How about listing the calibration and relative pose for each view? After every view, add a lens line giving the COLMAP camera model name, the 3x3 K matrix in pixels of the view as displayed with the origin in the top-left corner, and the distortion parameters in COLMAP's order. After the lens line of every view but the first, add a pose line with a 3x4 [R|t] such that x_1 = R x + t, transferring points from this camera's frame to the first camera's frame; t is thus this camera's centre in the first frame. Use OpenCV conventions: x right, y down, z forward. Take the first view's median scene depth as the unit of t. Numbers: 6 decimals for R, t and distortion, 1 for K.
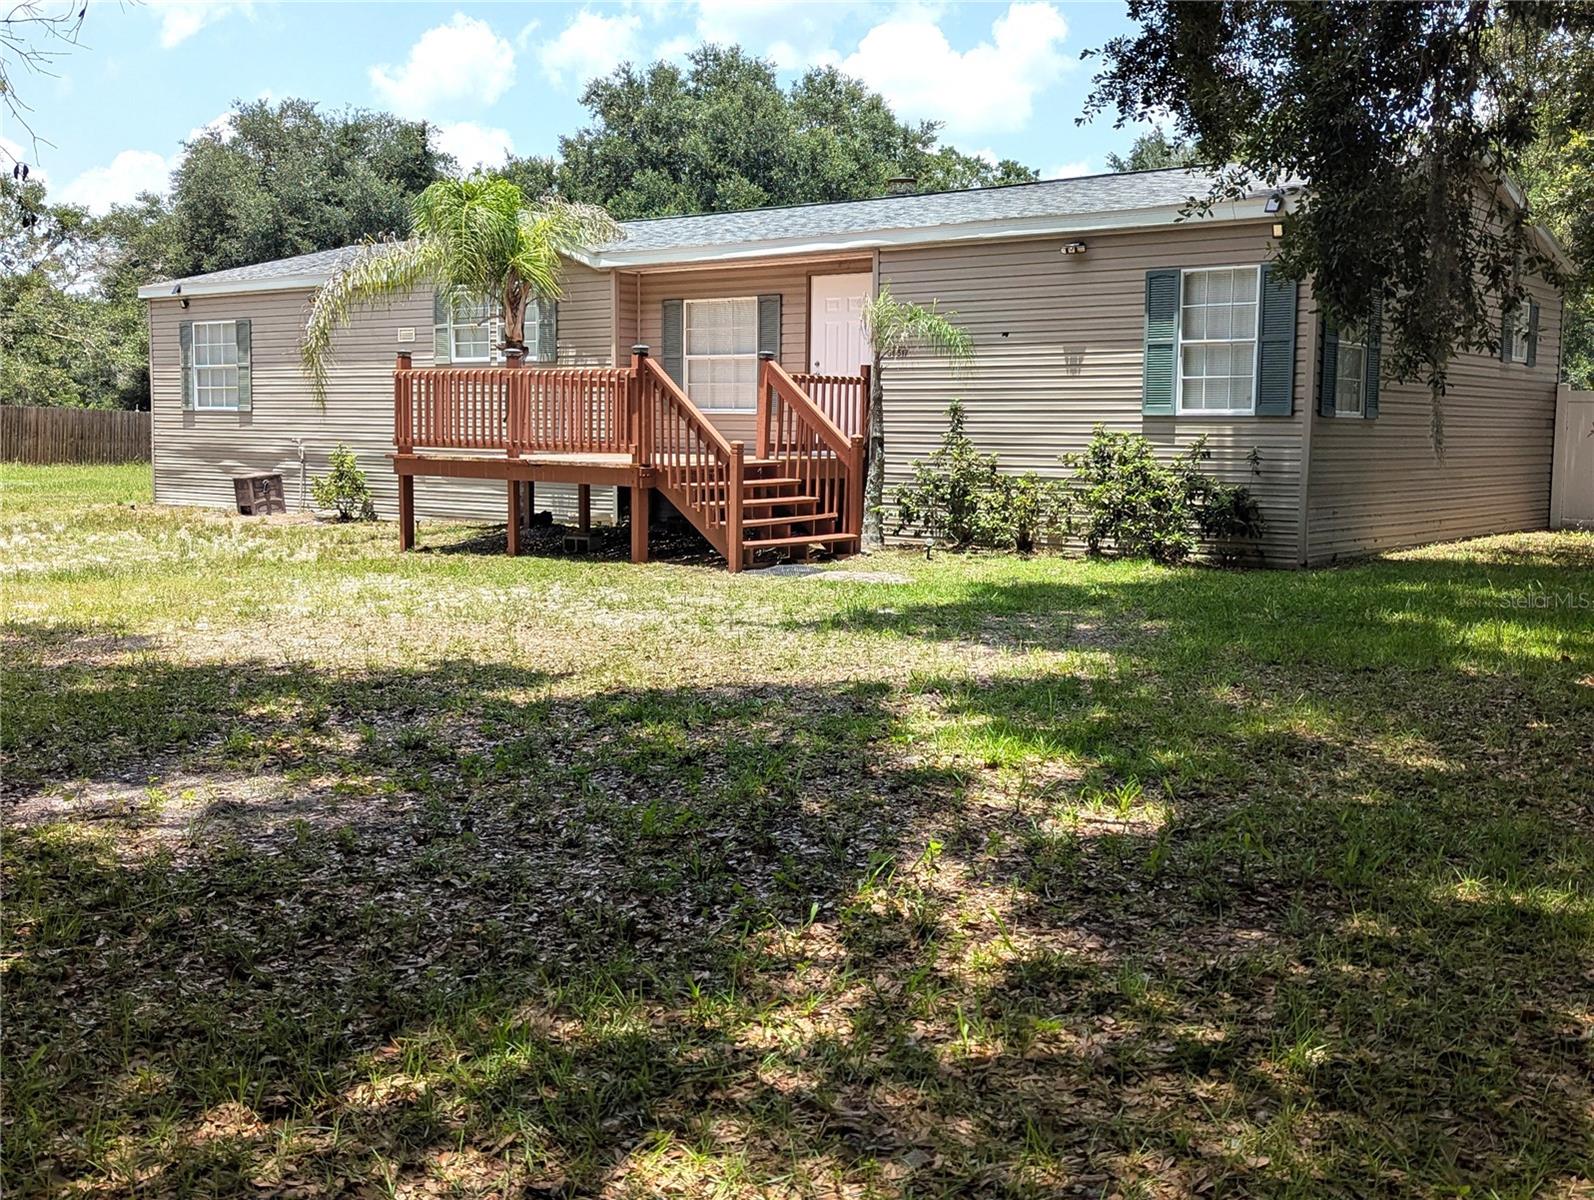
lens RADIAL K [[1681.6, 0, 774.0], [0, 1681.6, 588.8], [0, 0, 1]] dist [0.048905, 0.000000]
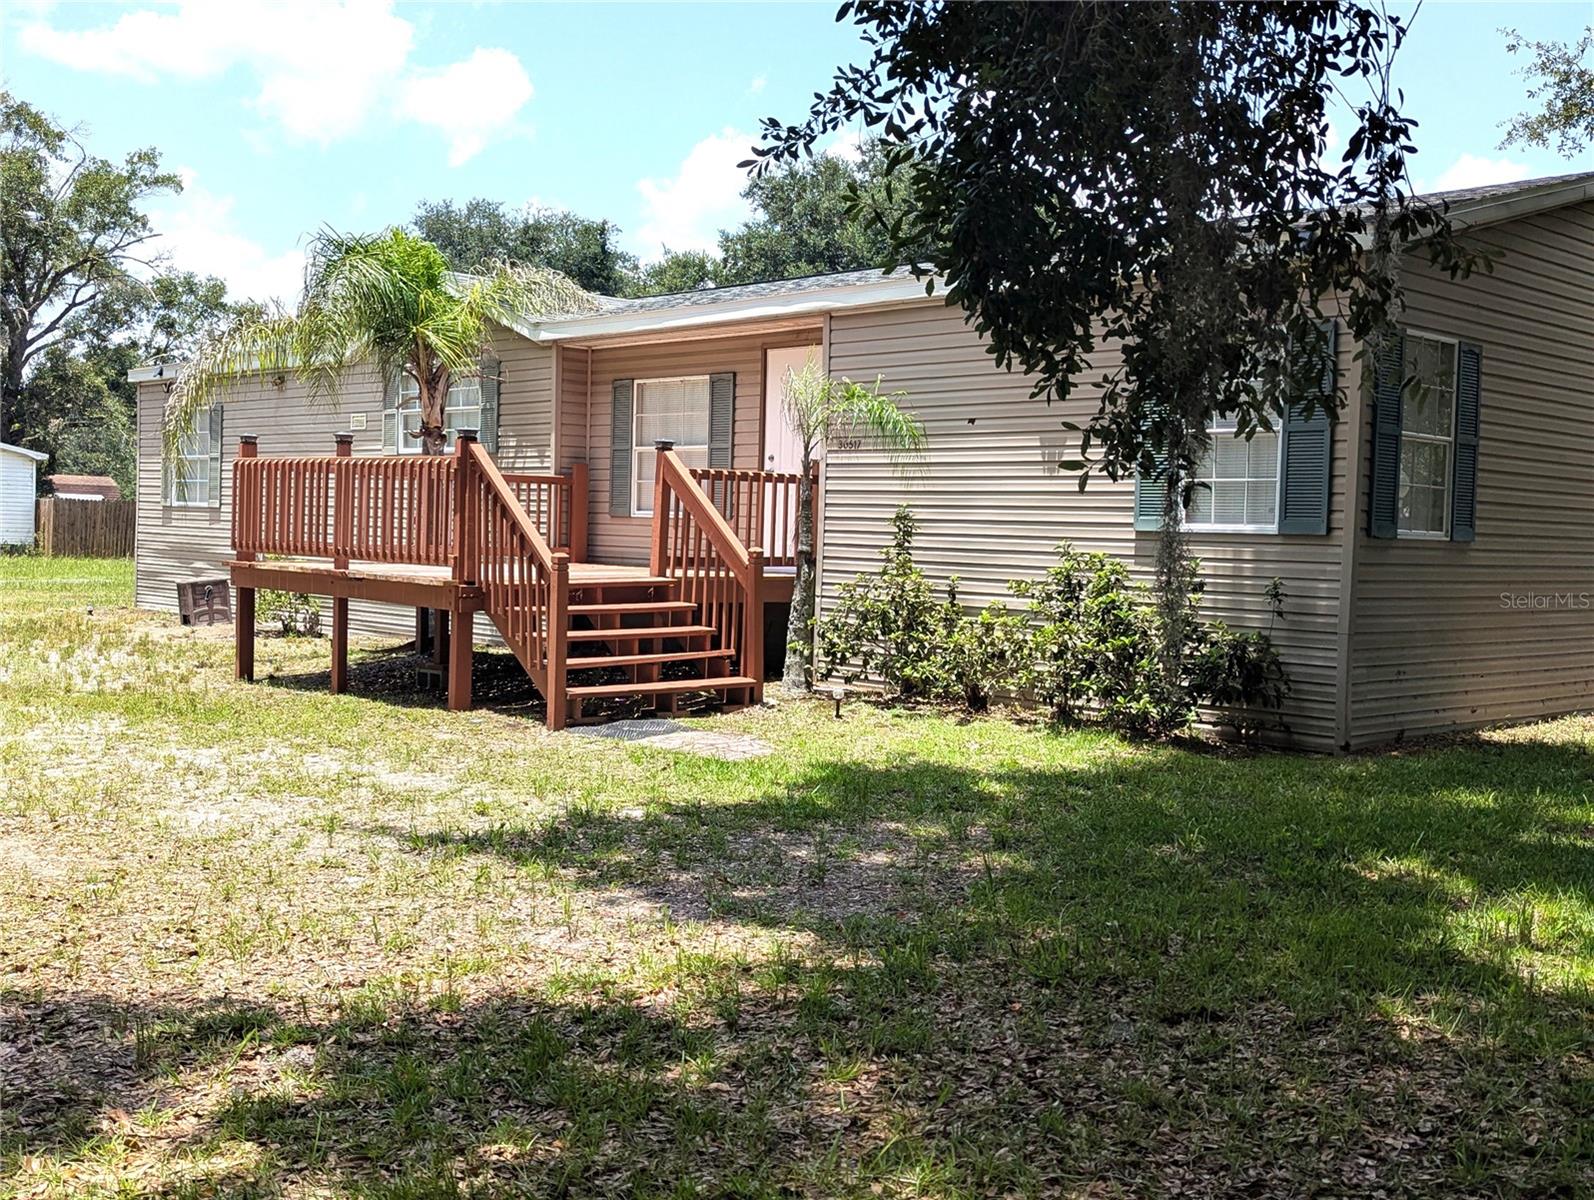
lens RADIAL K [[1681.6, 0, 795.2], [0, 1681.6, 585.0], [0, 0, 1]] dist [0.048905, 0.000000]
pose [[0.991158, 0.023198, -0.130640, 0.163905], [-0.031624, 0.997525, -0.062797, -0.027734], [0.128860, 0.066373, 0.989439, 0.250394]]
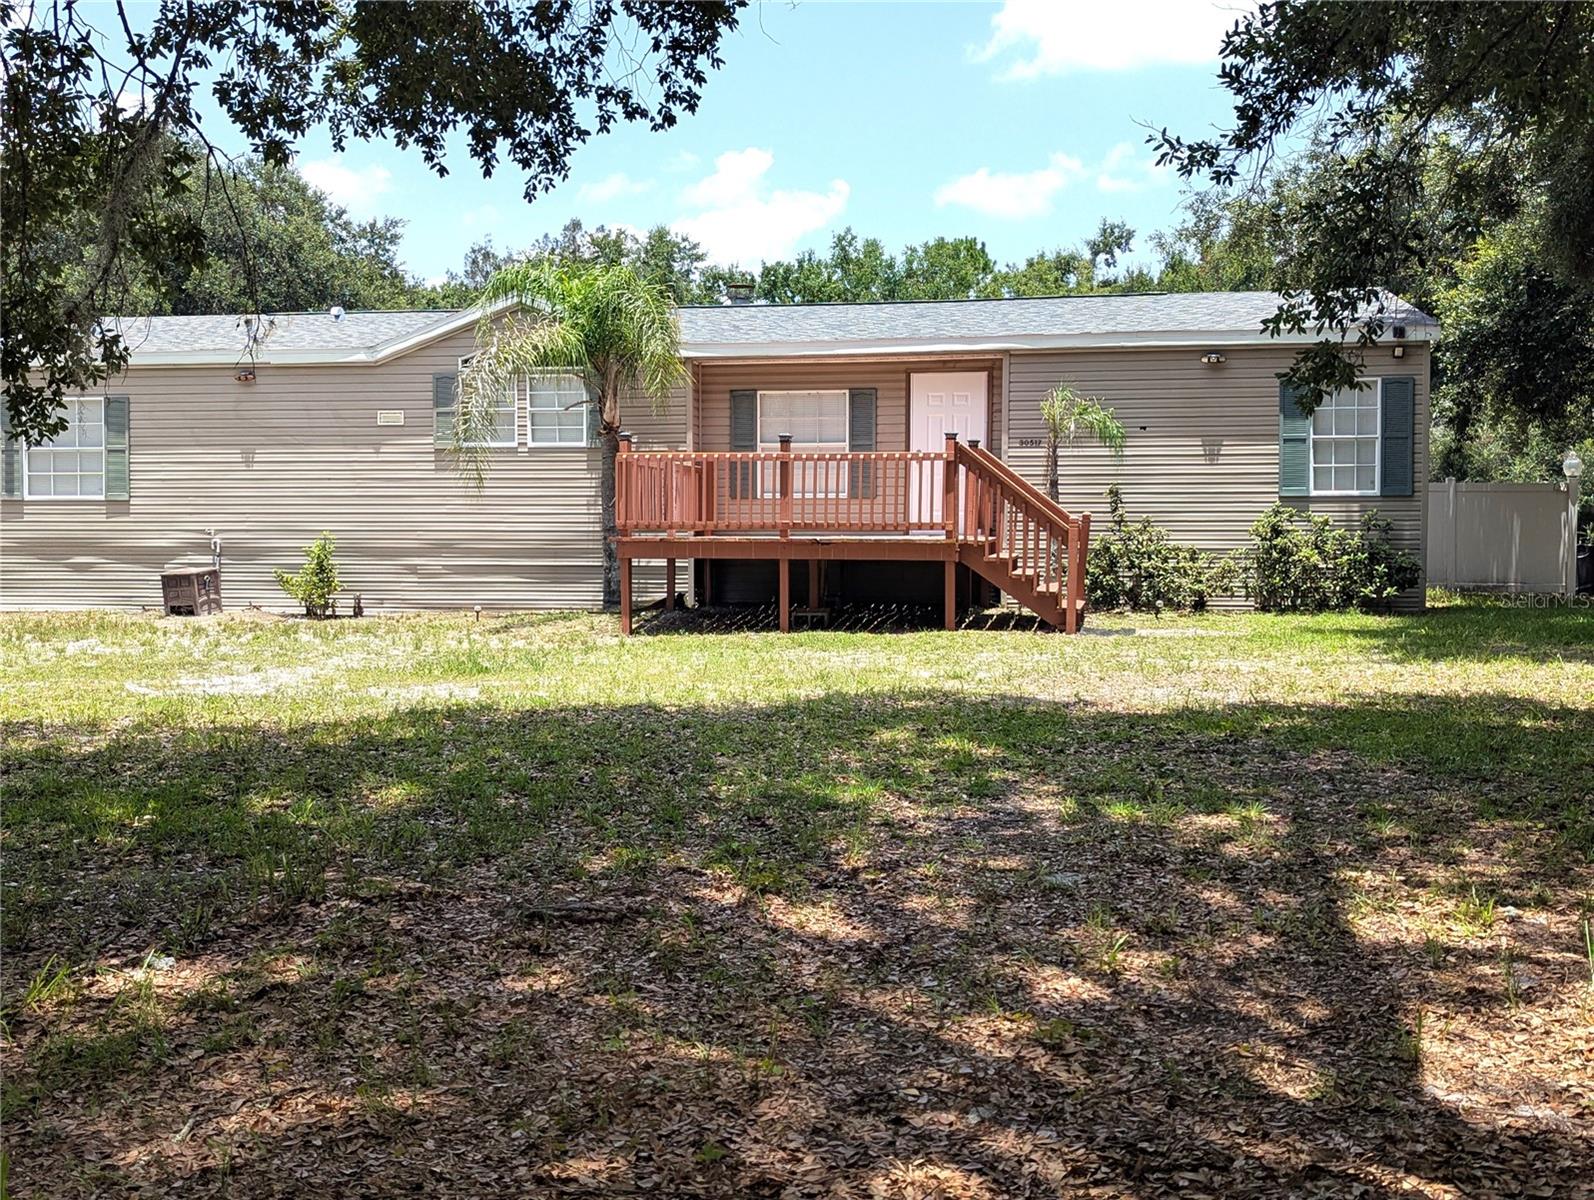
lens RADIAL K [[1681.6, 0, 791.9], [0, 1681.6, 586.3], [0, 0, 1]] dist [0.048905, 0.000000]
pose [[0.873708, -0.025323, 0.485791, -0.669500], [0.055480, 0.997315, -0.047795, 0.001491], [-0.483277, 0.068711, 0.872767, 0.102504]]
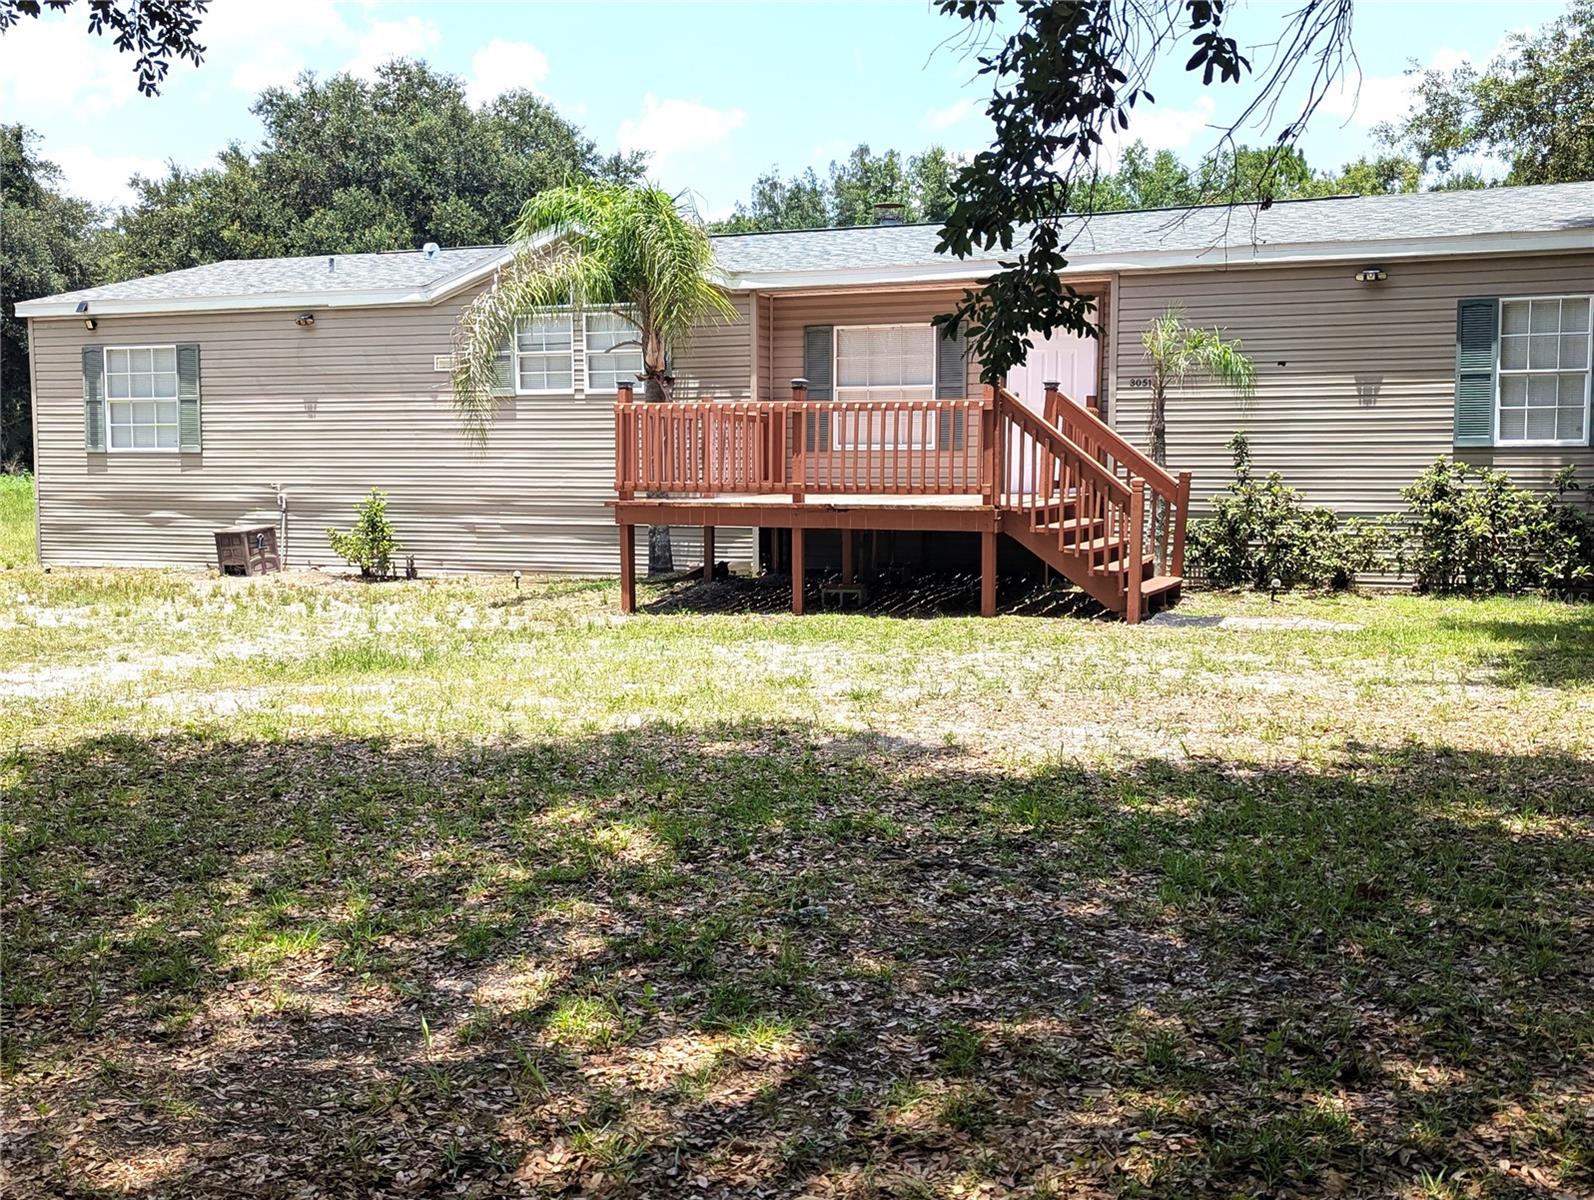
lens RADIAL K [[1681.6, 0, 772.8], [0, 1681.6, 594.8], [0, 0, 1]] dist [0.048905, 0.000000]
pose [[0.955952, -0.033911, 0.291558, -0.436382], [0.038964, 0.999174, -0.011540, -0.020520], [-0.290926, 0.022392, 0.956483, 0.171860]]
